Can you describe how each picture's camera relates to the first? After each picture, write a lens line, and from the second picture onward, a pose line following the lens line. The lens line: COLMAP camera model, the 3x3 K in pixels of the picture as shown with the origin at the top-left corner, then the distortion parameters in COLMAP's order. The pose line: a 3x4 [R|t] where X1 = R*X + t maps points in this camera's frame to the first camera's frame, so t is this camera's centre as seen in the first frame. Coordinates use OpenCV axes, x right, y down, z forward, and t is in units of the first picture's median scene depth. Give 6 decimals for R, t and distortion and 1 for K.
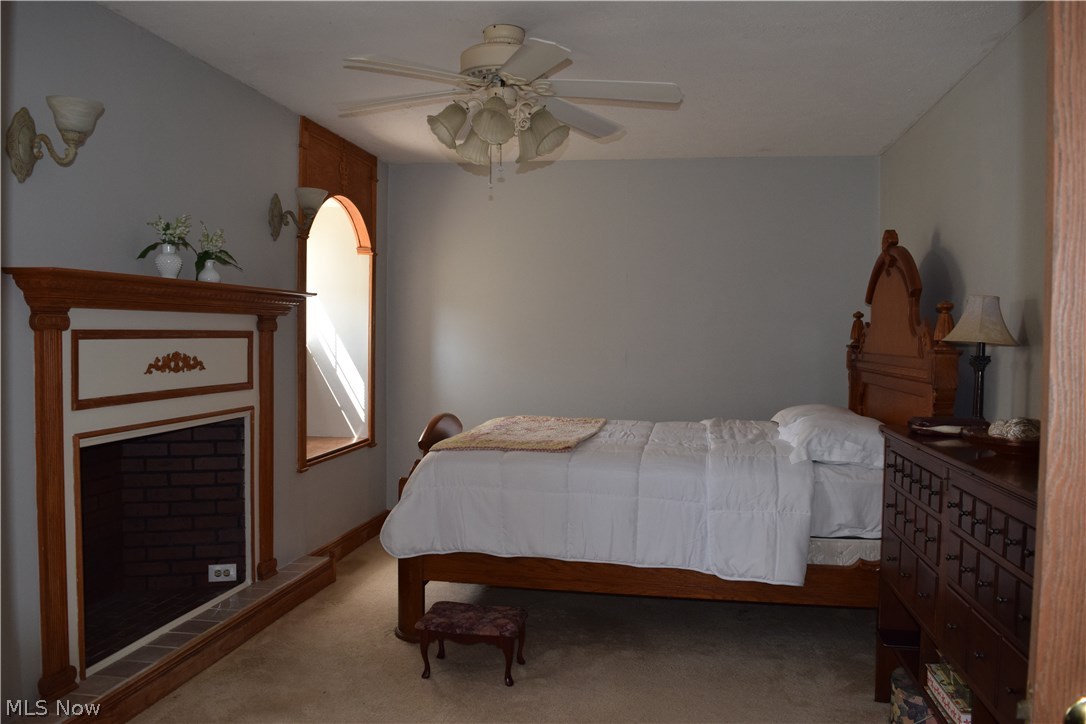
lens RADIAL K [[880.9, 0, 543.0], [0, 880.9, 362.0], [0, 0, 1]] dist [-0.082409, 0.000563]
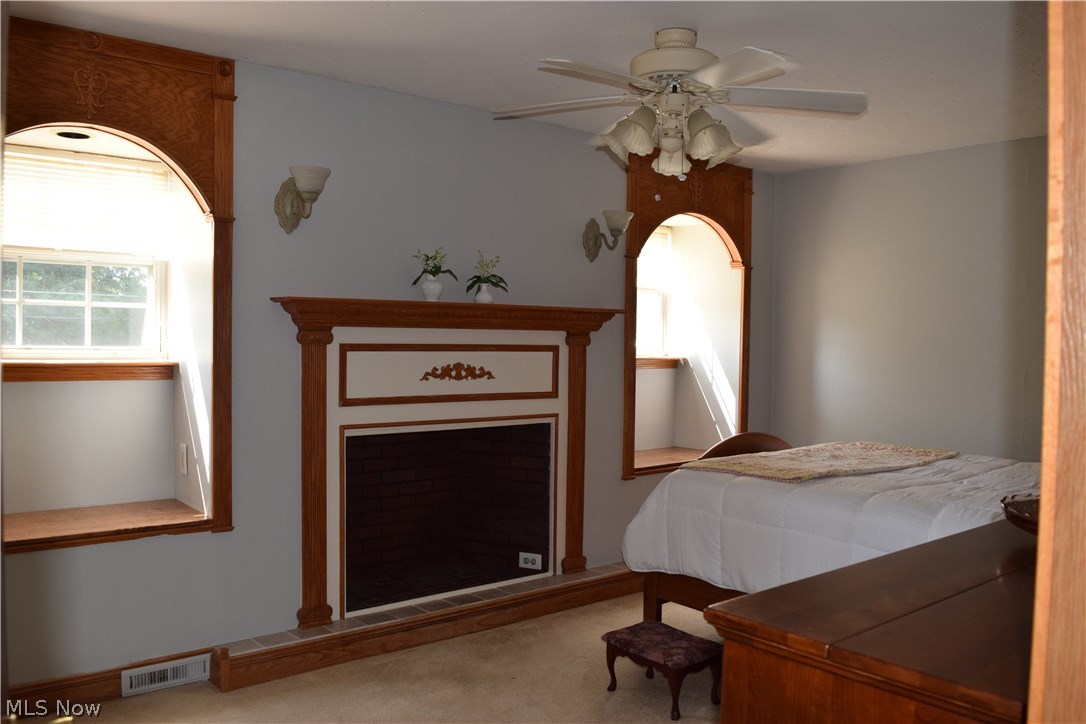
lens RADIAL K [[880.9, 0, 543.0], [0, 880.9, 362.0], [0, 0, 1]] dist [-0.082409, 0.000563]
pose [[0.753304, 0.016256, -0.657471, 0.435747], [-0.026945, 0.999618, -0.006157, -0.008179], [0.657120, 0.022354, 0.753455, 0.170997]]
